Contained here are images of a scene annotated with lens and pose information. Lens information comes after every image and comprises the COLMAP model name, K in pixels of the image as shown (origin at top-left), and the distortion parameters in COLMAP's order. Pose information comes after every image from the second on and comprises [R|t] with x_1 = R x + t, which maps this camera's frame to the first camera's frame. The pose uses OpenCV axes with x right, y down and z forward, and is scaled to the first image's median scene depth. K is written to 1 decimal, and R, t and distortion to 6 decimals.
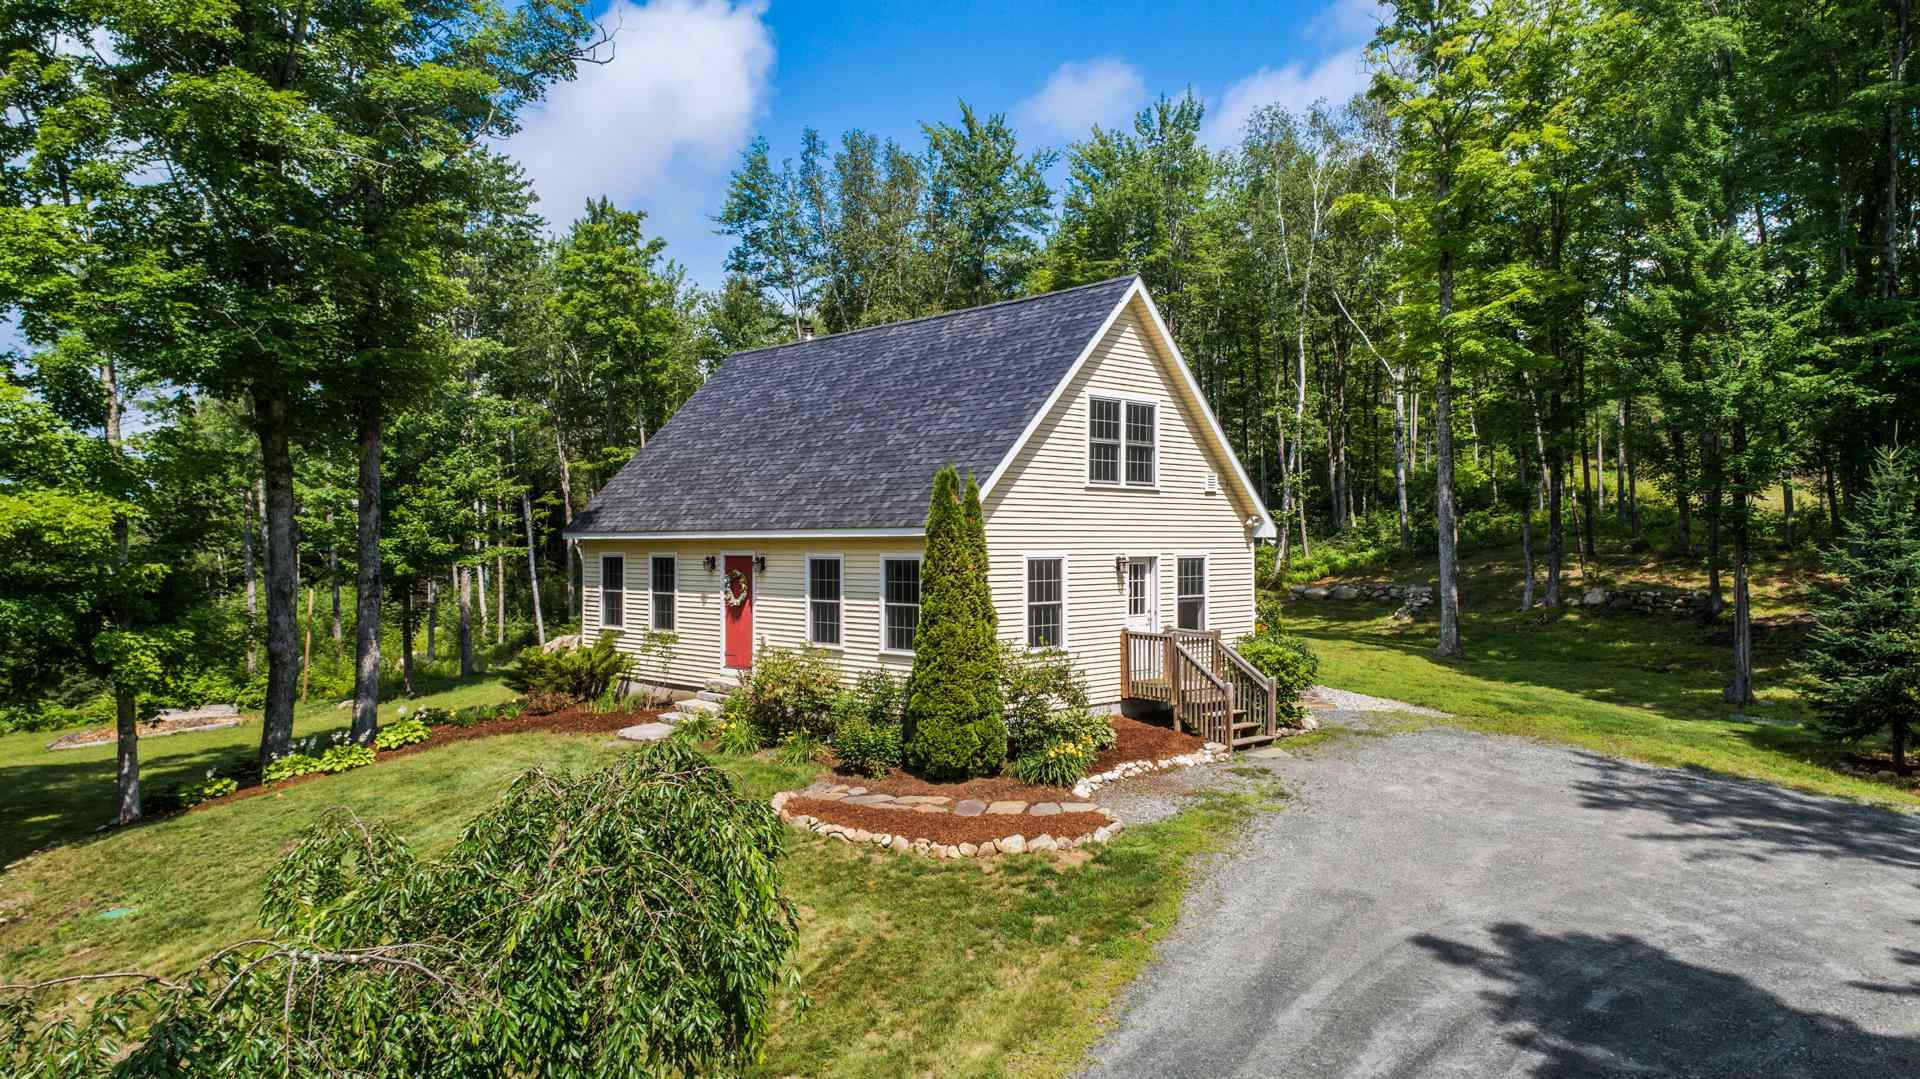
lens RADIAL K [[1265.8, 0, 960.0], [0, 1265.8, 539.5], [0, 0, 1]] dist [0.096211, -0.001929]
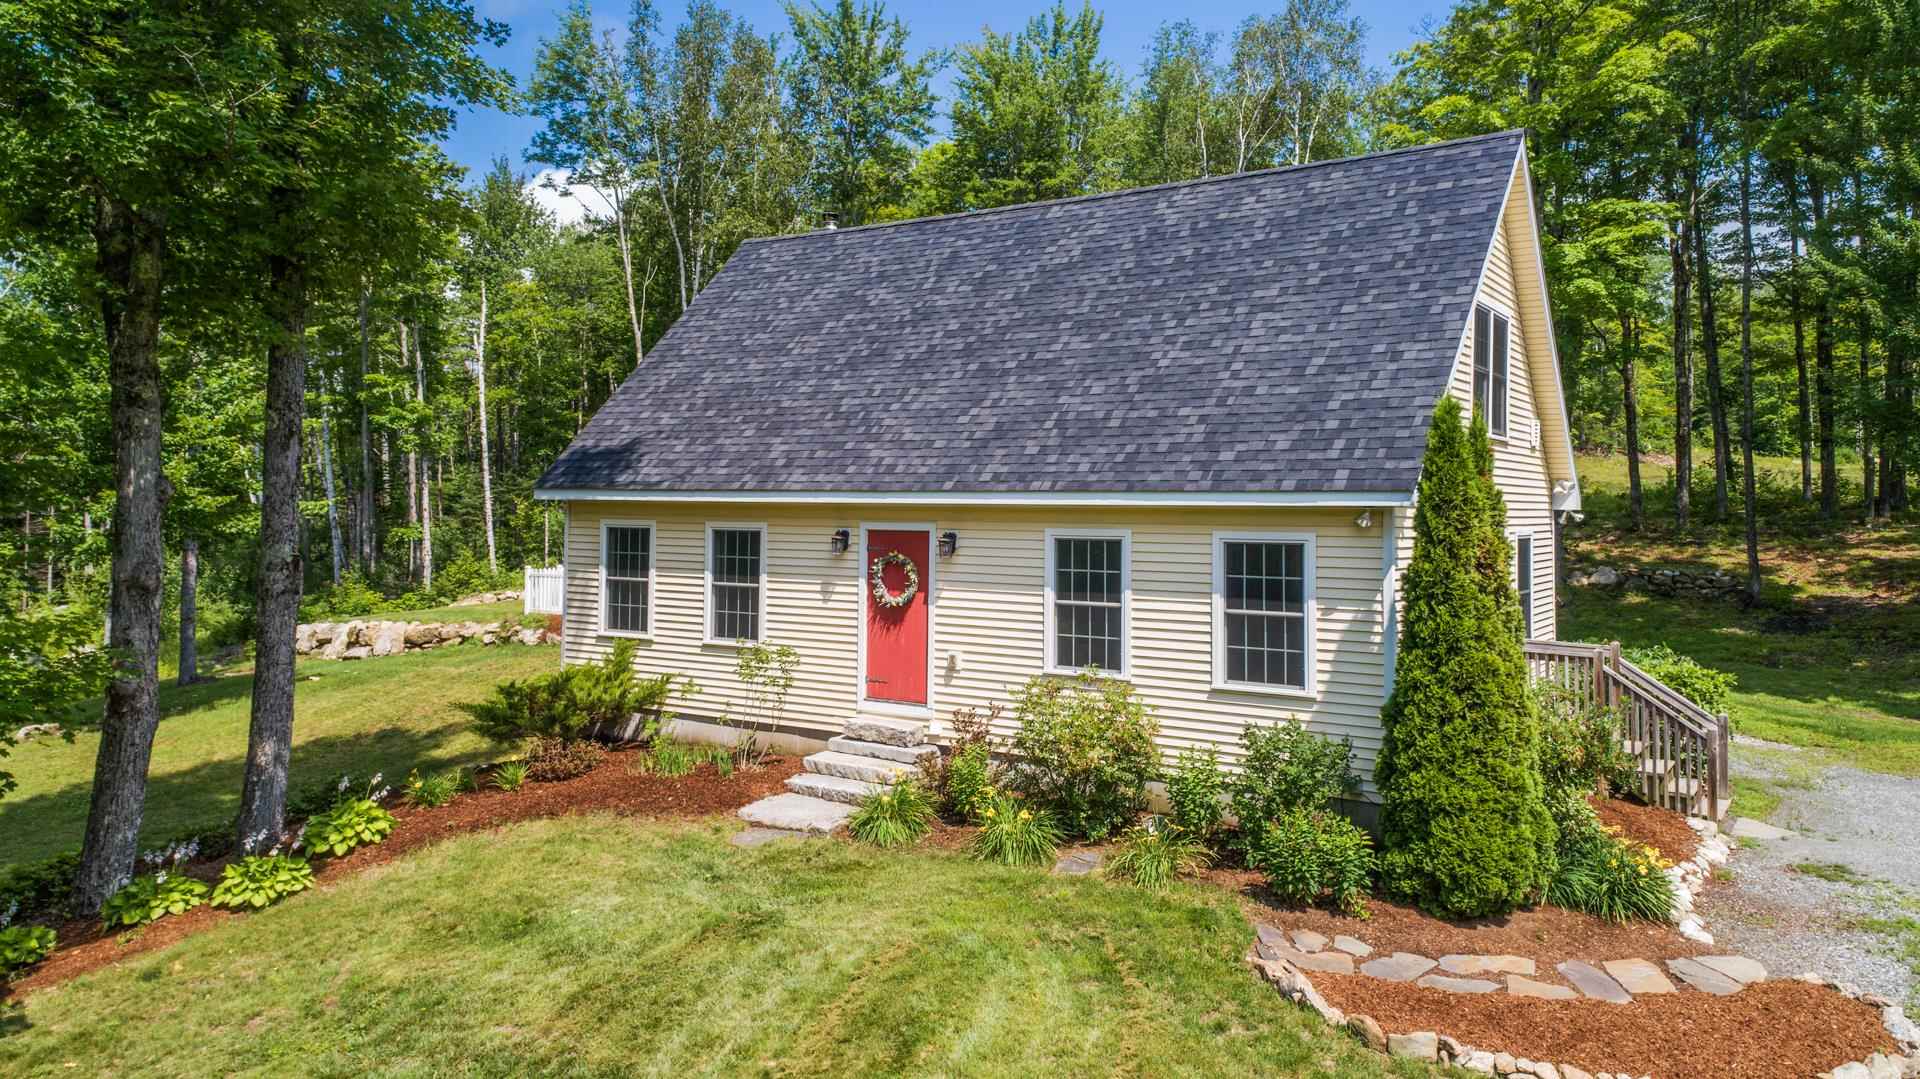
lens RADIAL K [[1357.0, 0, 954.6], [0, 1357.0, 466.5], [0, 0, 1]] dist [0.113556, -0.000900]
pose [[0.974833, 0.024166, 0.221622, -0.283734], [-0.017715, 0.999361, -0.031053, 0.001411], [-0.222231, 0.026345, 0.974638, 0.289801]]
